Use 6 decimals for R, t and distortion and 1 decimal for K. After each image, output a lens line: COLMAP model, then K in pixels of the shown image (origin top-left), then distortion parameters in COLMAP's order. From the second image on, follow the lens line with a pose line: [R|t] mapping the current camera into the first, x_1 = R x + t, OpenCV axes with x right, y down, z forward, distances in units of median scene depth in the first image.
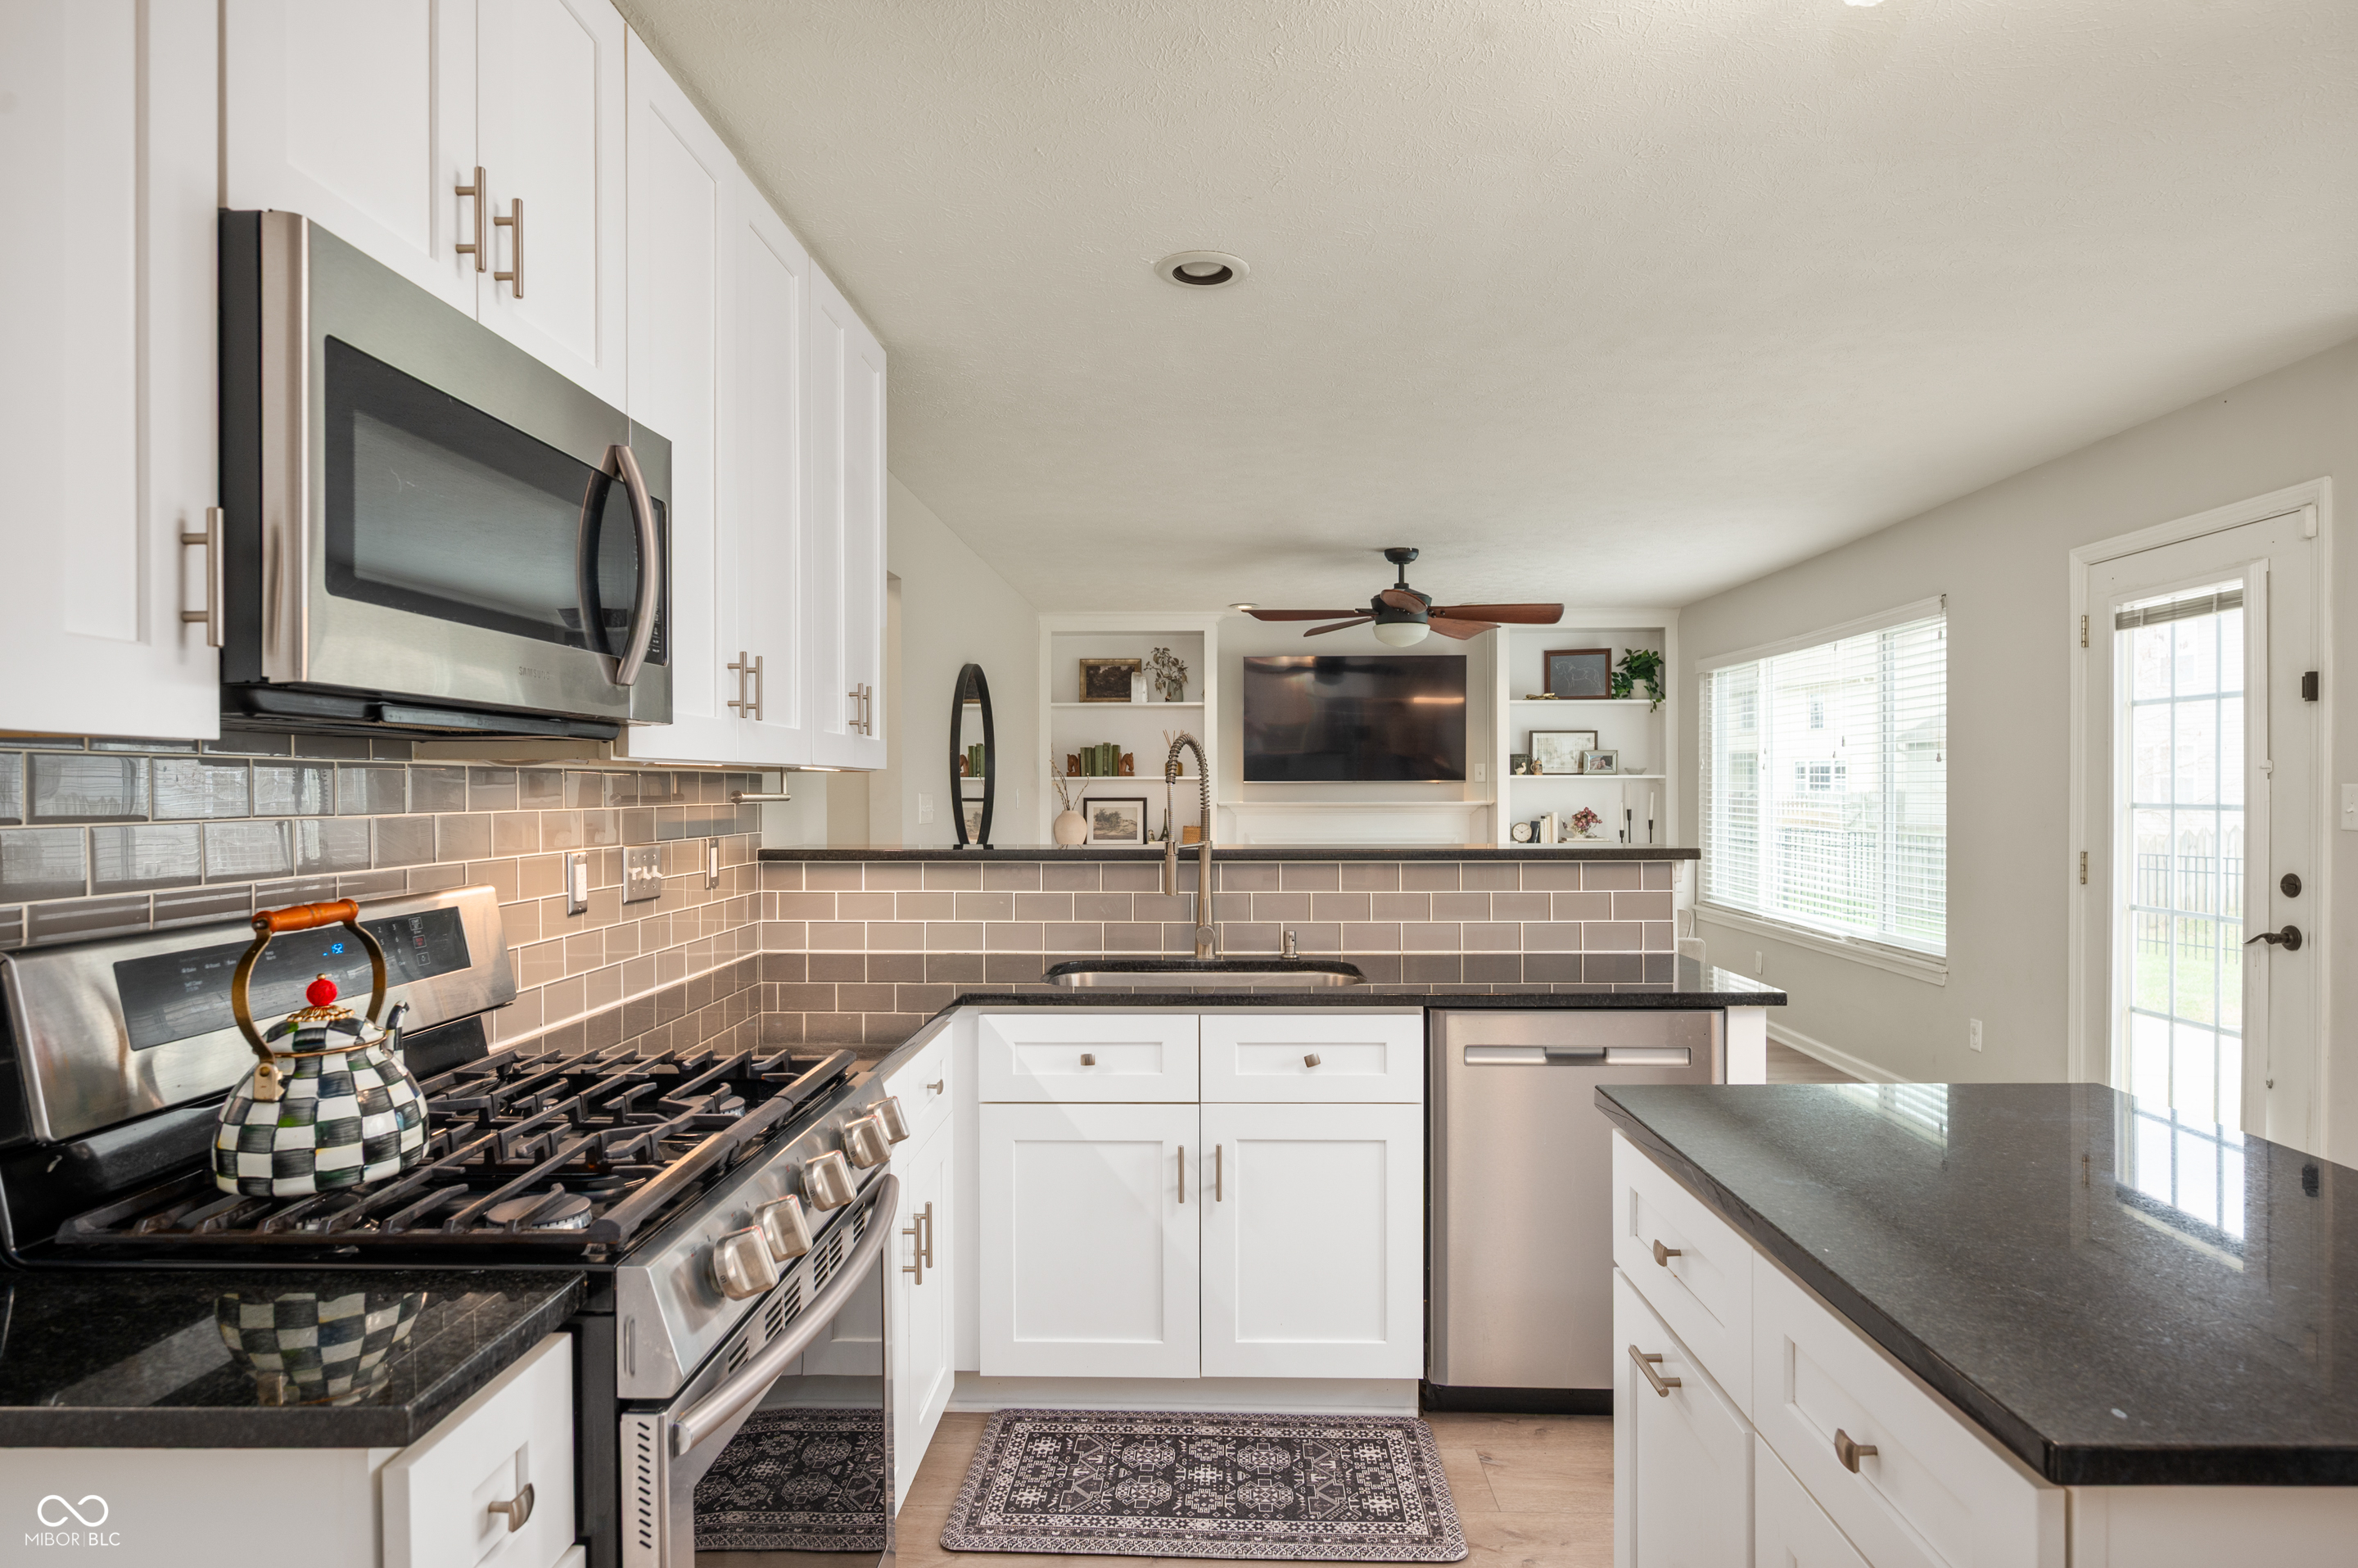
lens RADIAL K [[1317.4, 0, 1170.8], [0, 1317.4, 794.4], [0, 0, 1]] dist [0.008849, 0.002231]
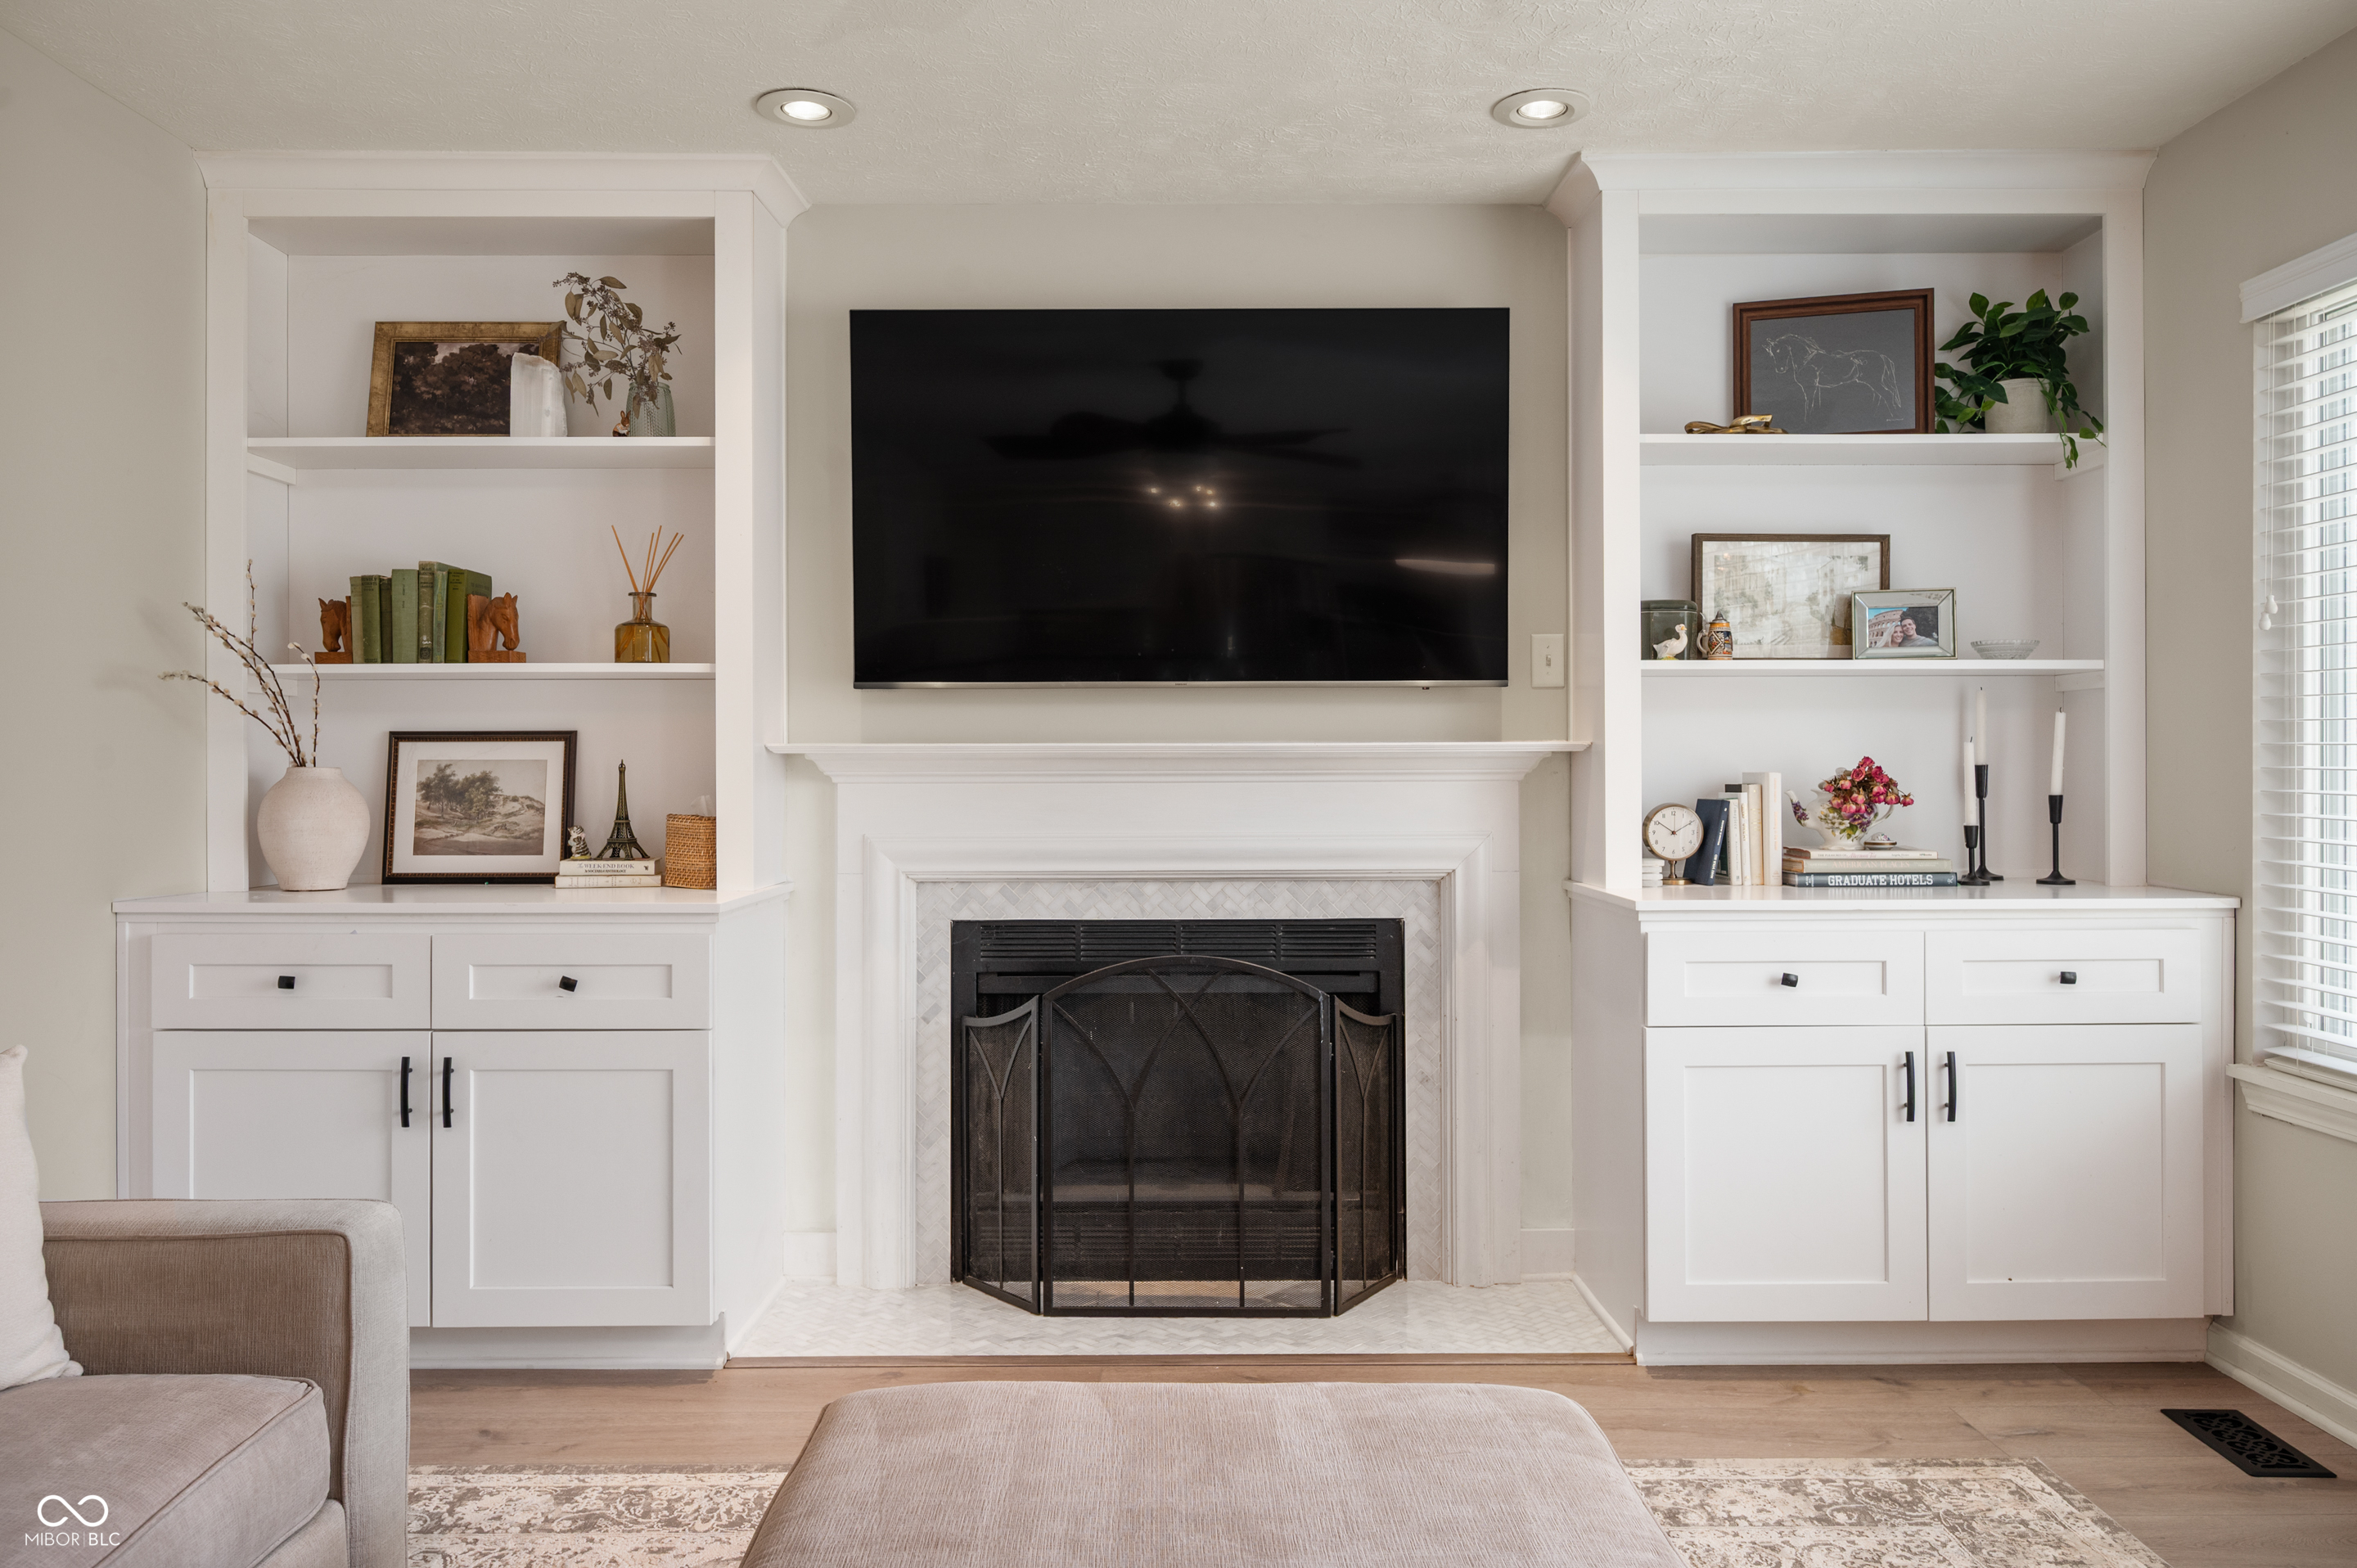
lens RADIAL K [[1712.5, 0, 1184.0], [0, 1712.5, 762.9], [0, 0, 1]] dist [-0.003732, 0.004839]
pose [[0.999277, -0.000397, 0.038015, 0.124959], [0.000462, 0.999998, -0.001703, 0.011987], [-0.038014, 0.001719, 0.999276, 0.569815]]
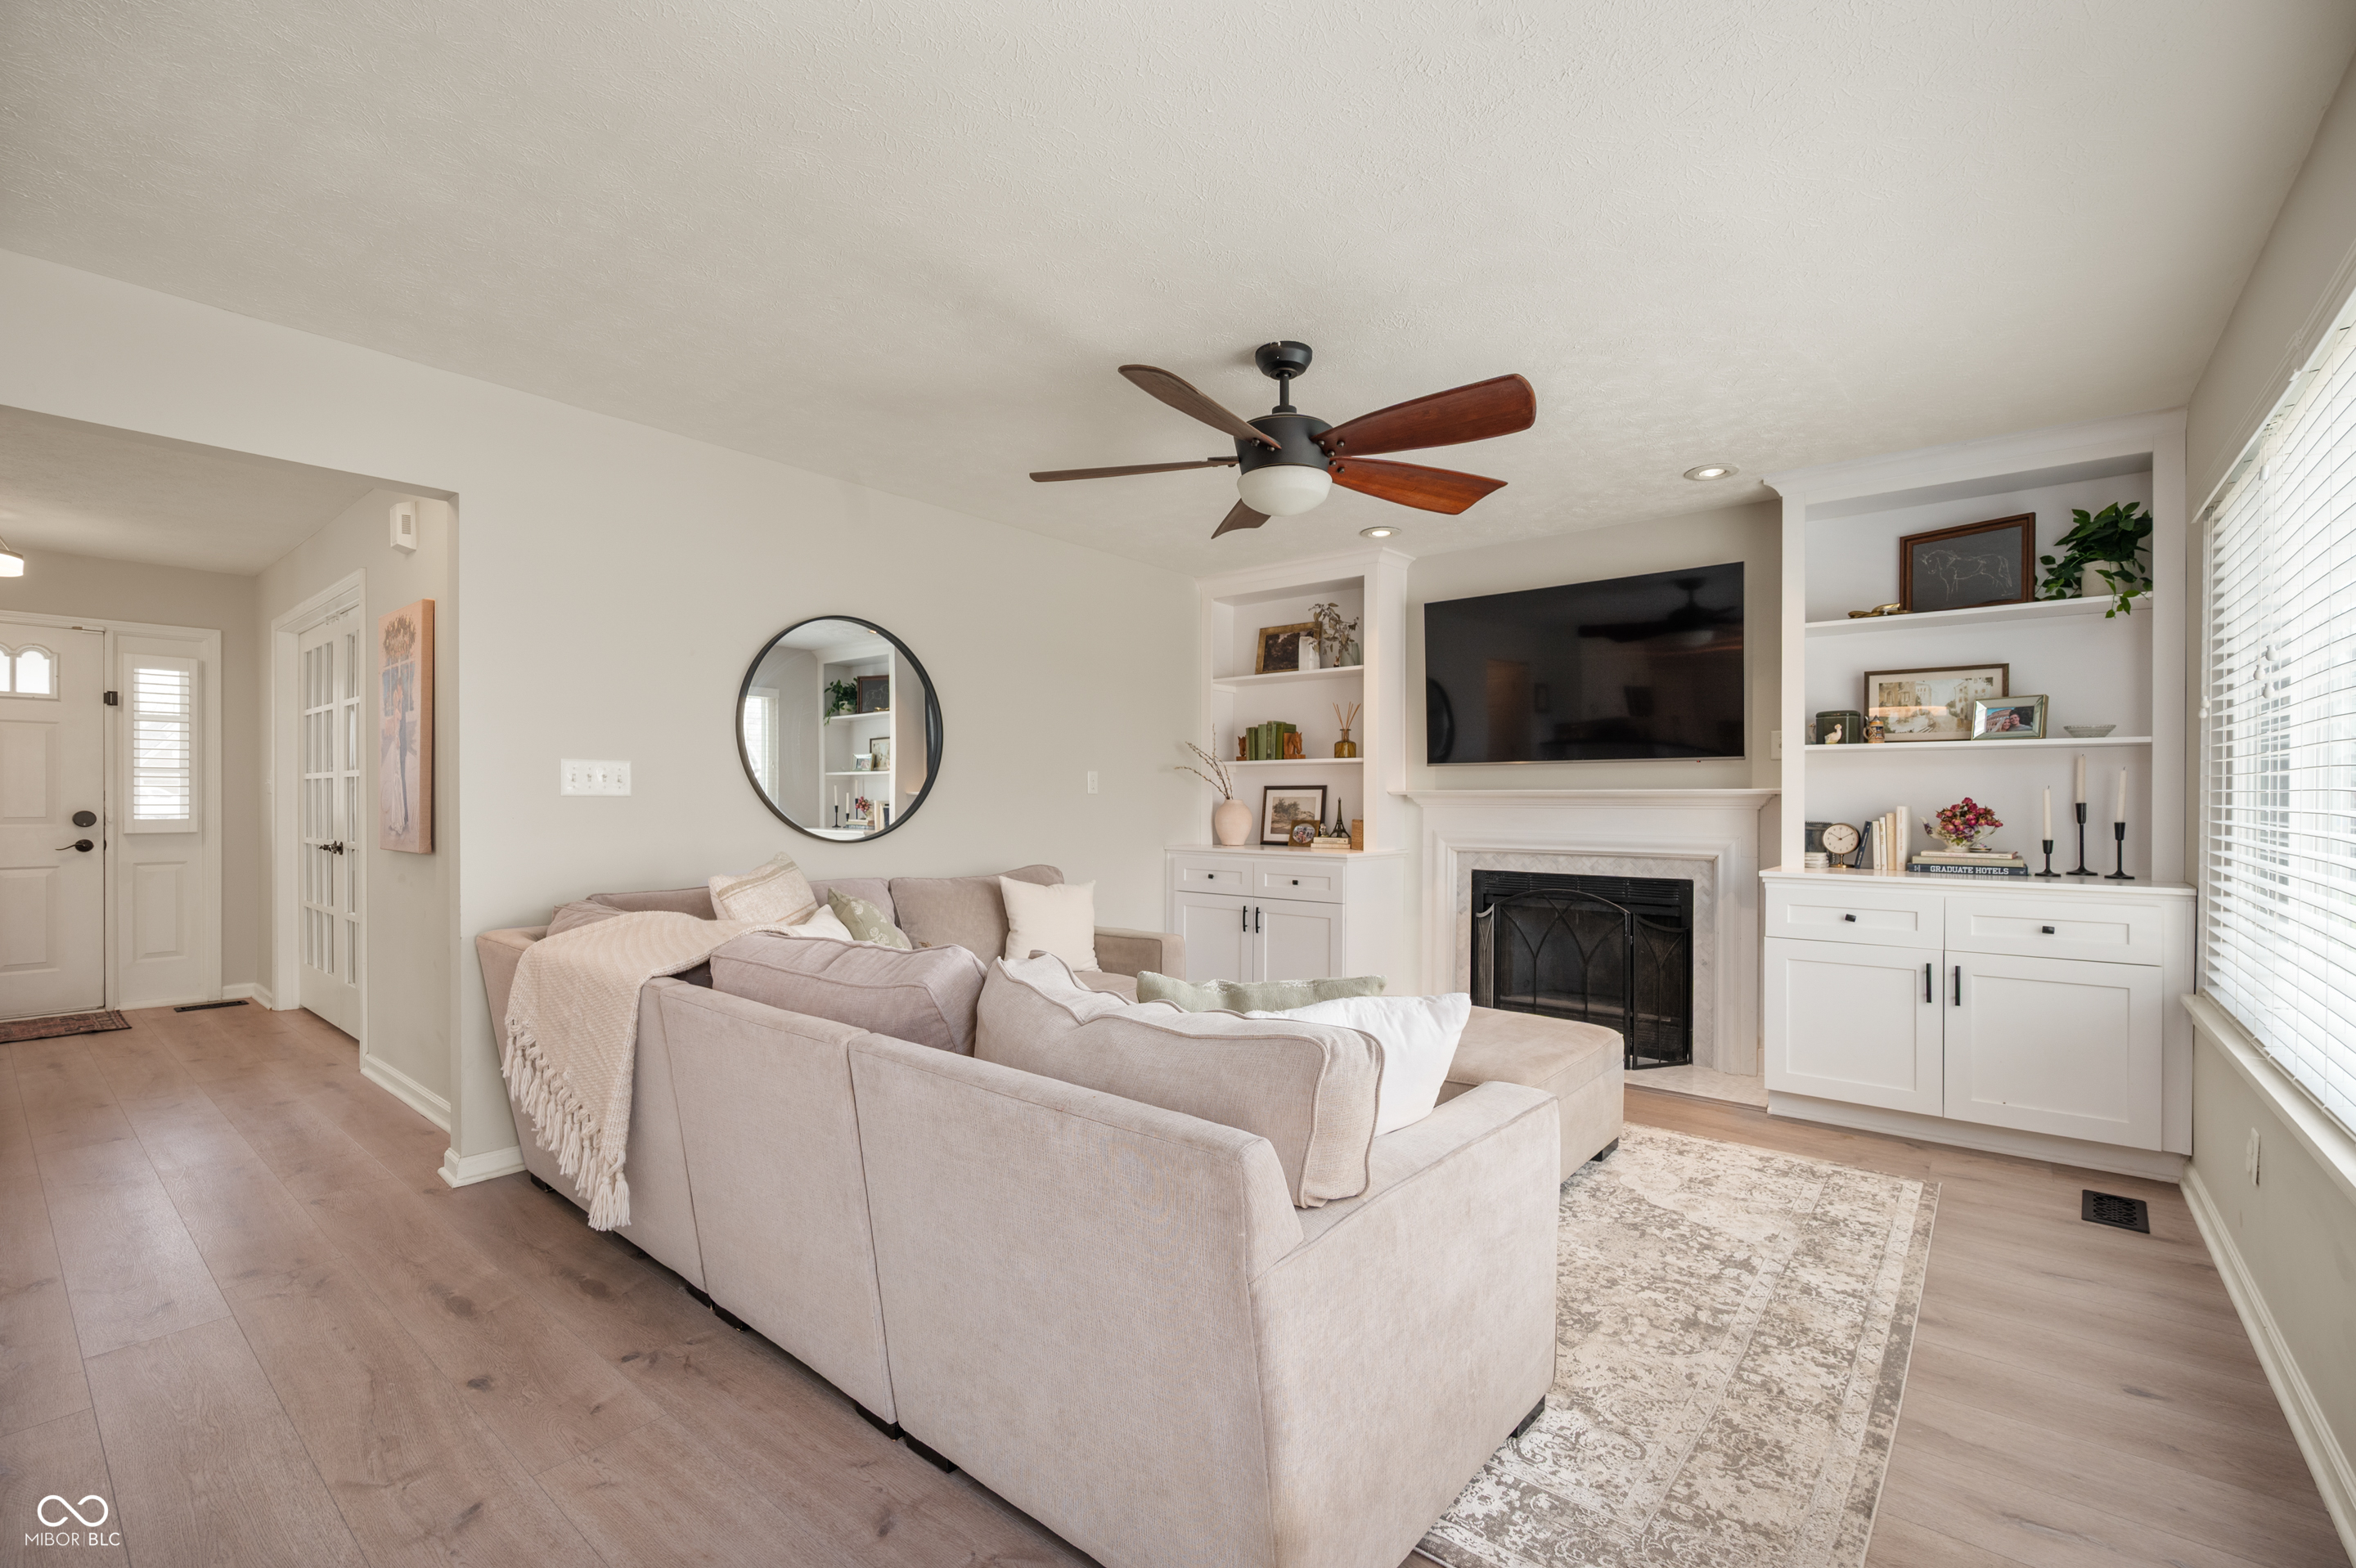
lens RADIAL K [[995.8, 0, 1194.7], [0, 995.8, 793.4], [0, 0, 1]] dist [-0.001339, 0.000110]
pose [[0.801155, 0.000611, -0.598457, 0.303322], [-0.003345, 0.999988, -0.003457, 0.010501], [0.598448, 0.004772, 0.801148, 0.454089]]
